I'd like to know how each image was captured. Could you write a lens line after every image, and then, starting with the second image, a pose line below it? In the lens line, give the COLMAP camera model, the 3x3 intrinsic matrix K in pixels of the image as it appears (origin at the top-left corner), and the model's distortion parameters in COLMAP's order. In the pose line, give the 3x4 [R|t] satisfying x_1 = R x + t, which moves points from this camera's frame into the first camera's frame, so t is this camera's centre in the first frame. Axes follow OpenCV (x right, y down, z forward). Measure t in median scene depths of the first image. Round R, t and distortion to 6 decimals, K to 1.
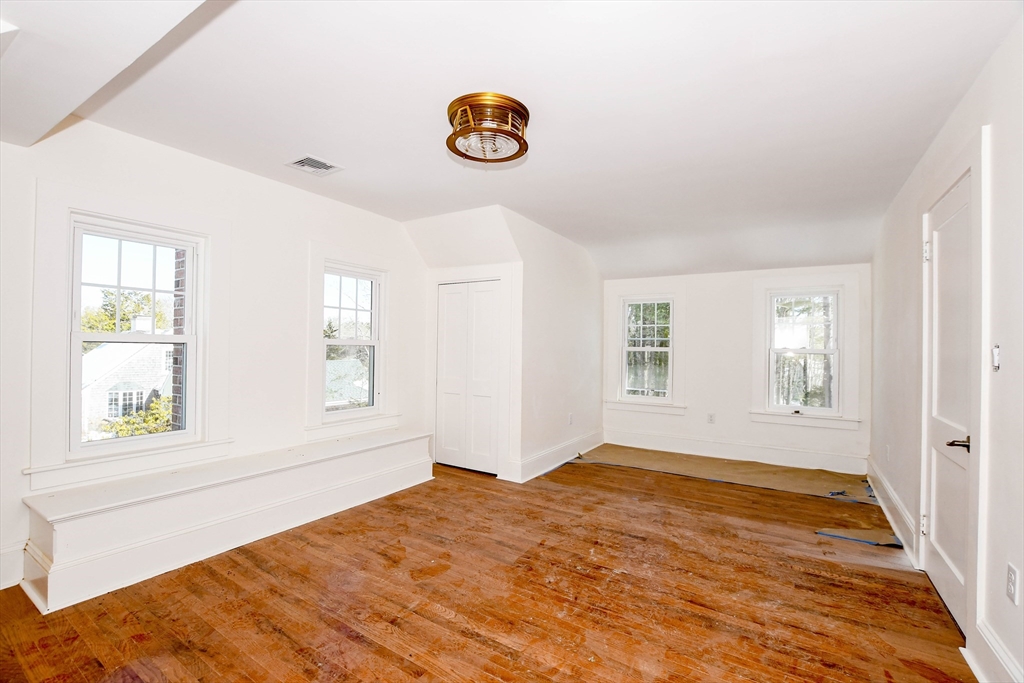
lens RADIAL K [[450.8, 0, 492.1], [0, 450.8, 345.3], [0, 0, 1]] dist [-0.003424, 0.000158]
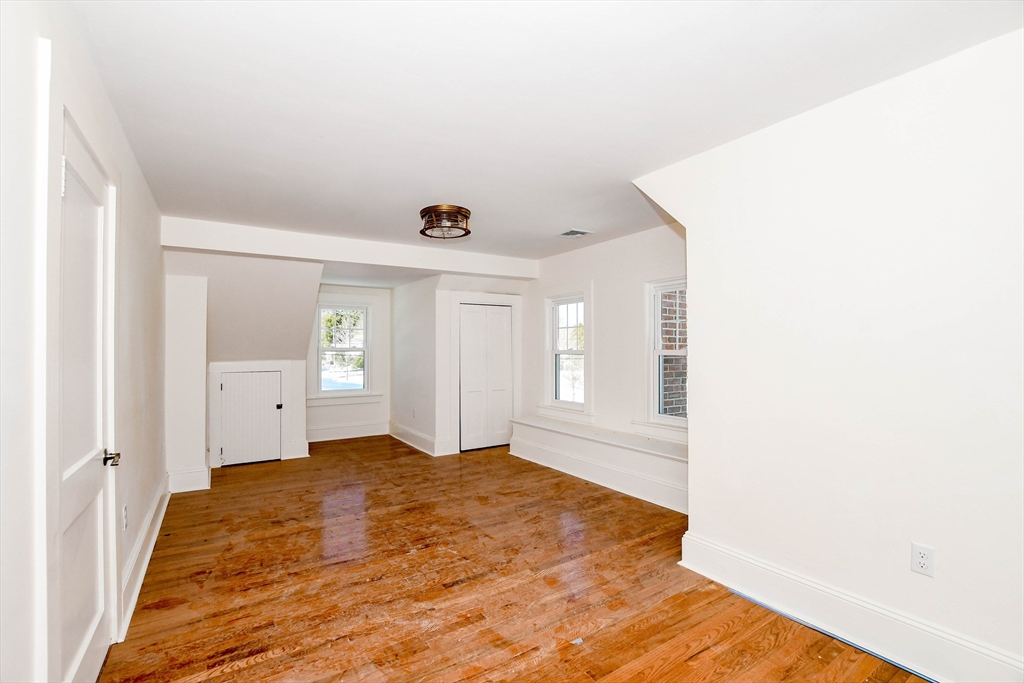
lens RADIAL K [[450.8, 0, 508.7], [0, 450.8, 347.8], [0, 0, 1]] dist [-0.003424, 0.000158]
pose [[-0.399290, -0.019416, -0.916619, 1.188383], [0.003475, 0.999736, -0.022691, 0.013805], [0.916818, -0.012246, -0.399117, 1.617419]]
